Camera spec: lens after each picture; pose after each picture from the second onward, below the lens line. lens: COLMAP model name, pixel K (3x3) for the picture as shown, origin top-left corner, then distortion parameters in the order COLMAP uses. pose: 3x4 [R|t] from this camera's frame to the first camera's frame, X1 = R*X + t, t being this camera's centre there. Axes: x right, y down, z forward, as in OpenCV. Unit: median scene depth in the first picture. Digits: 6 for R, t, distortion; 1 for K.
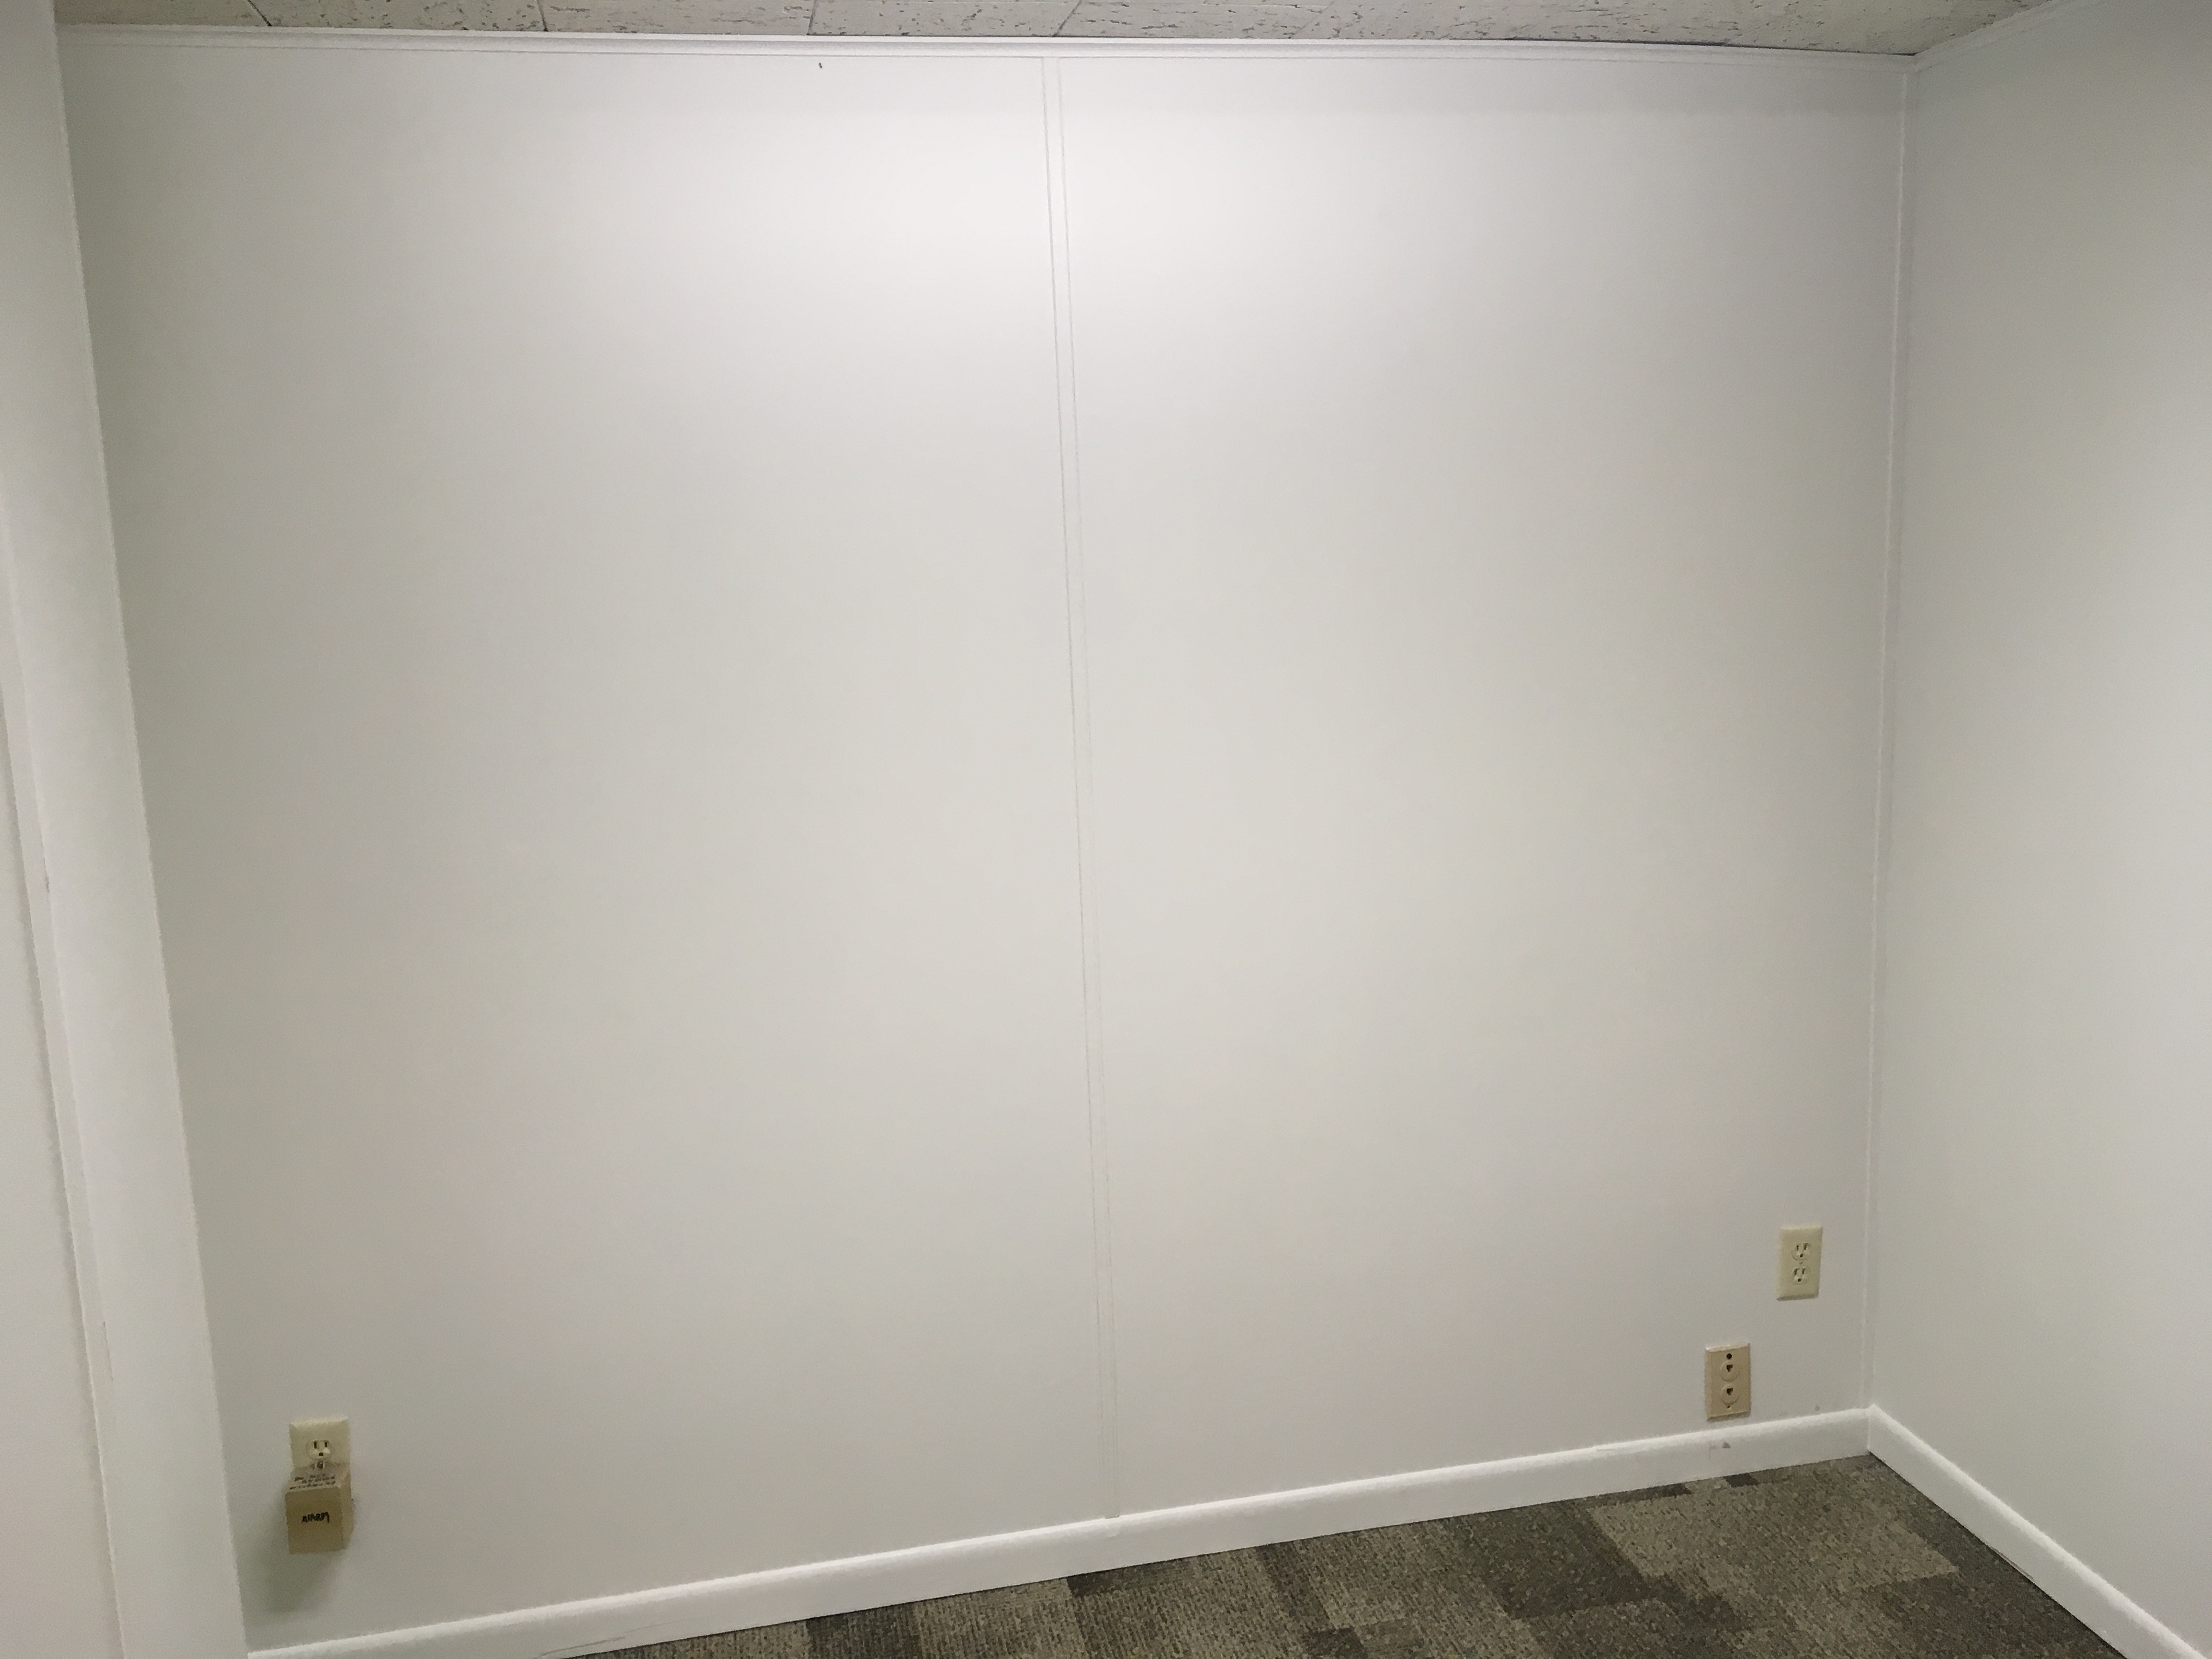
lens RADIAL K [[1870.0, 0, 1097.5], [0, 1870.0, 829.0], [0, 0, 1]] dist [0.080474, -0.106950]
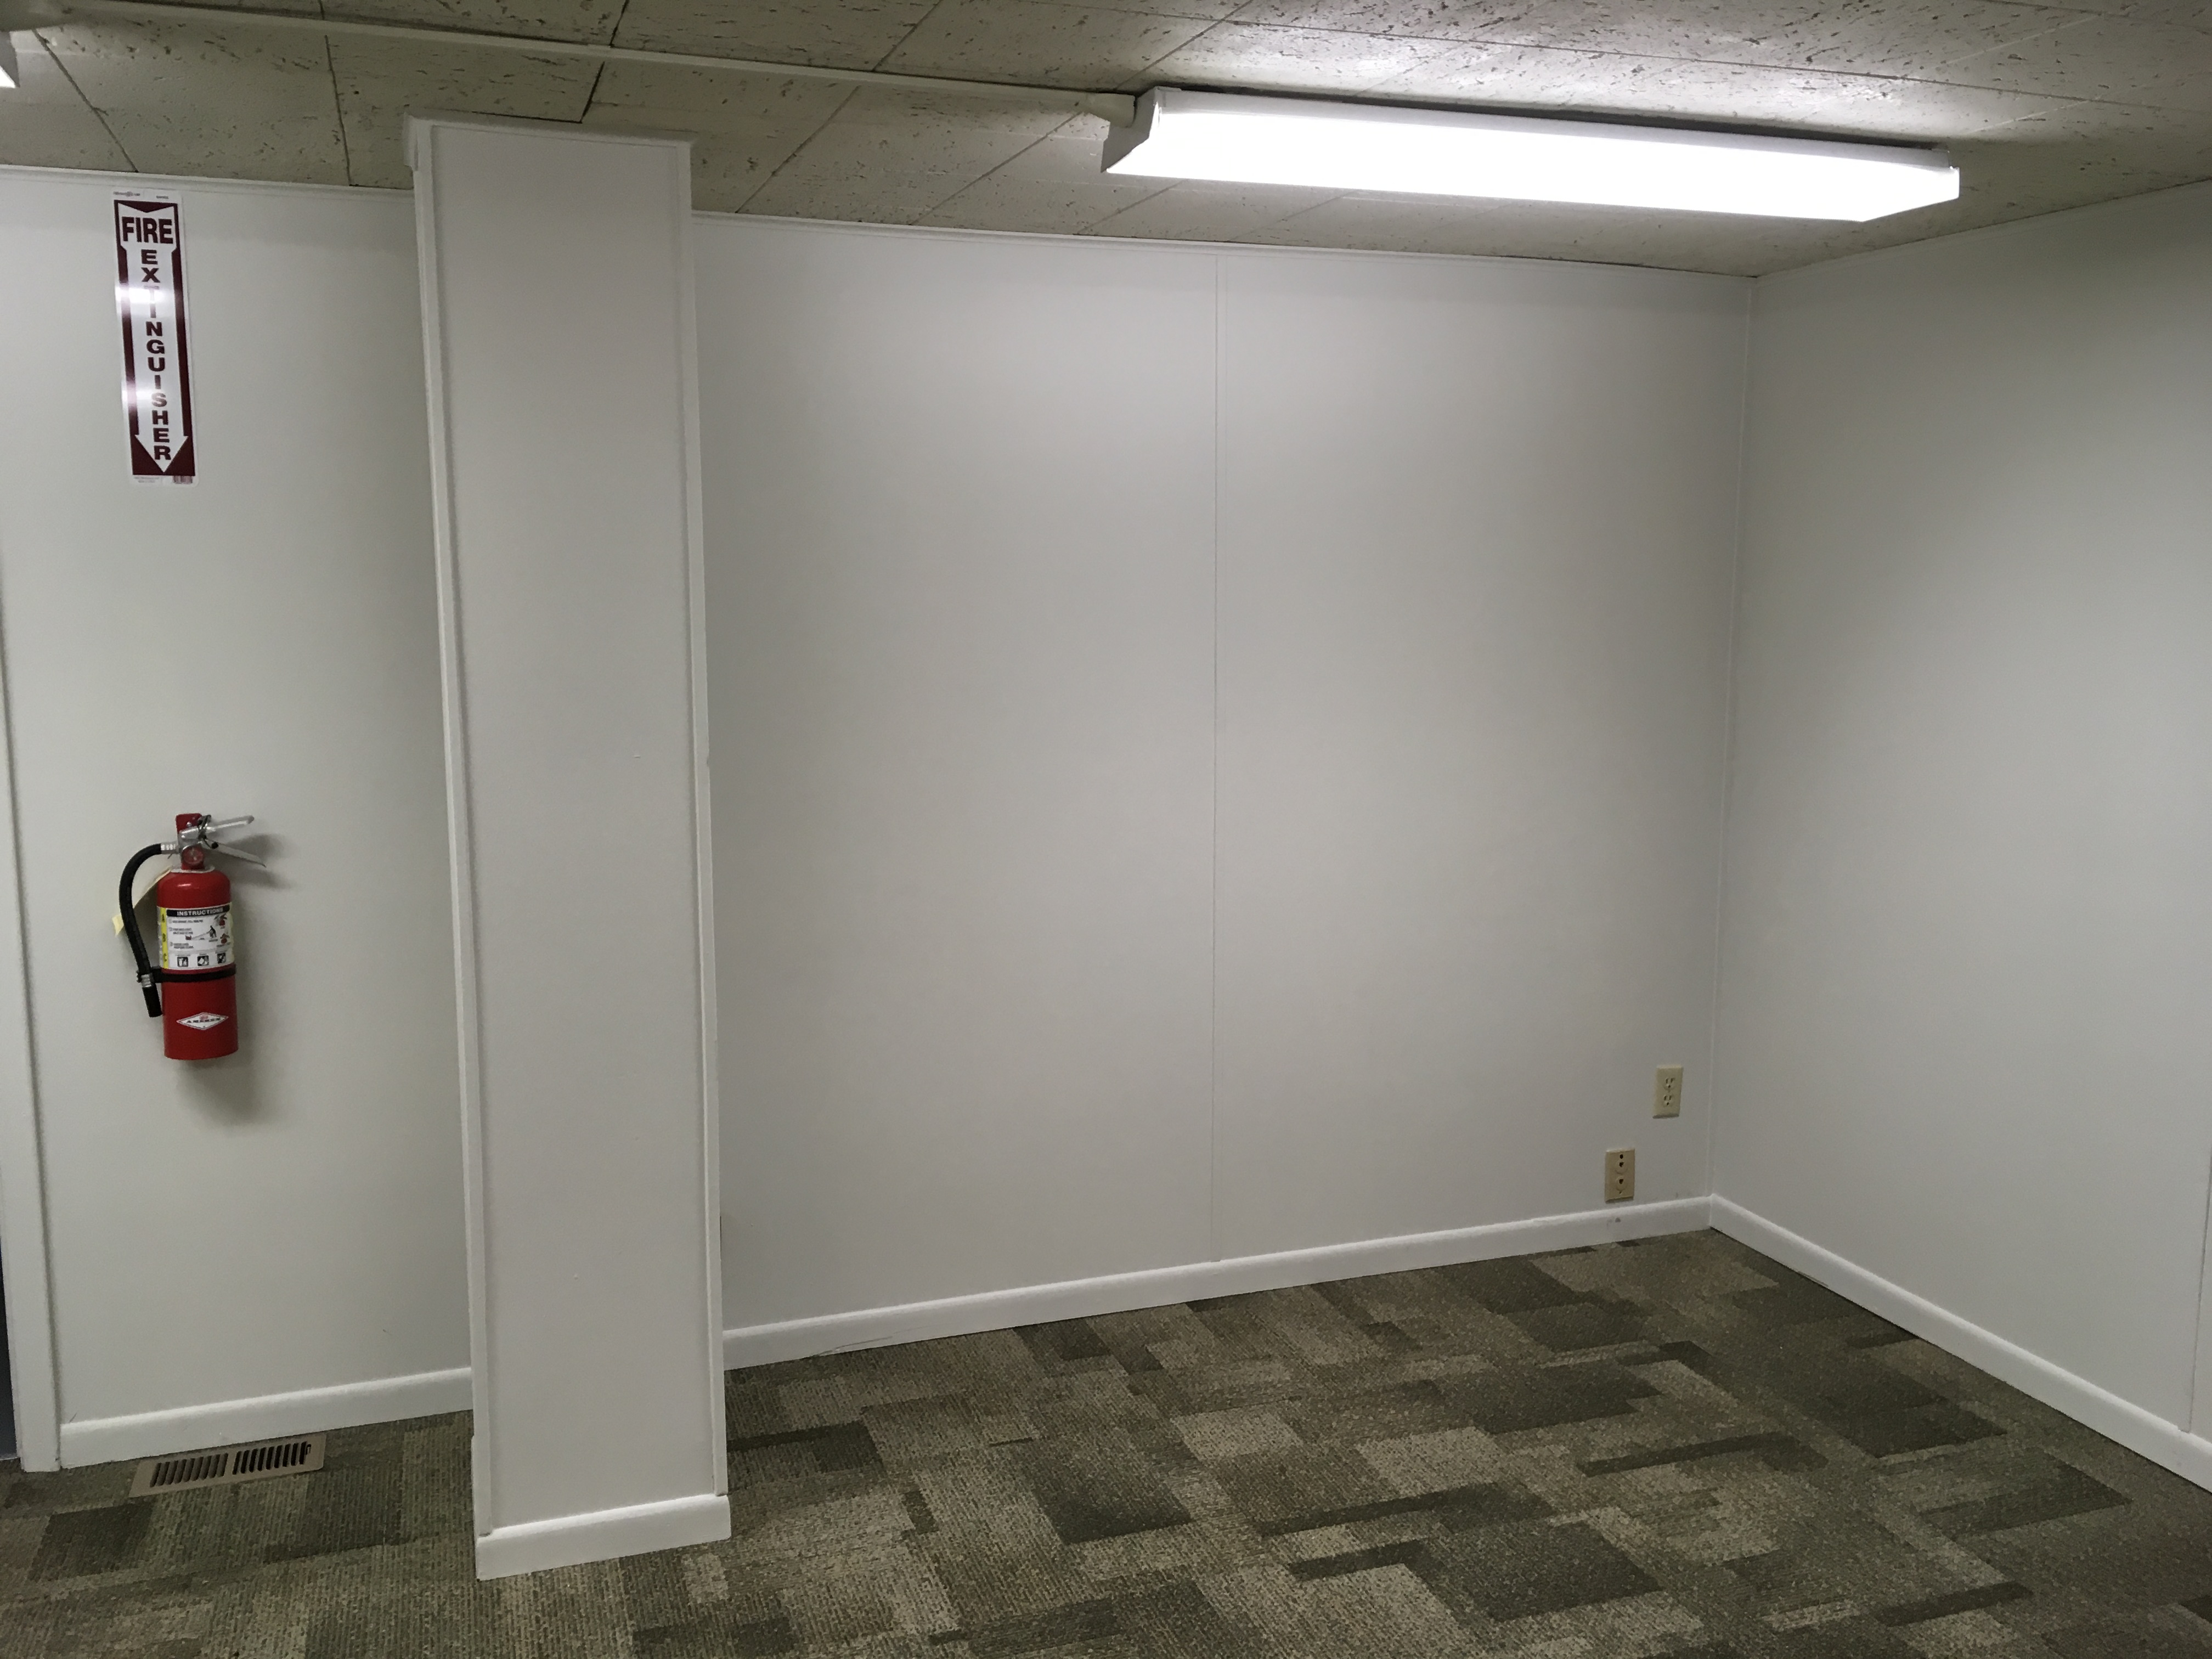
lens RADIAL K [[1870.0, 0, 1097.3], [0, 1870.0, 830.5], [0, 0, 1]] dist [0.080474, -0.106950]
pose [[0.990546, 0.017194, 0.136102, -0.271492], [-0.013219, 0.999461, -0.030061, 0.081564], [-0.136545, 0.027978, 0.990239, -0.388982]]
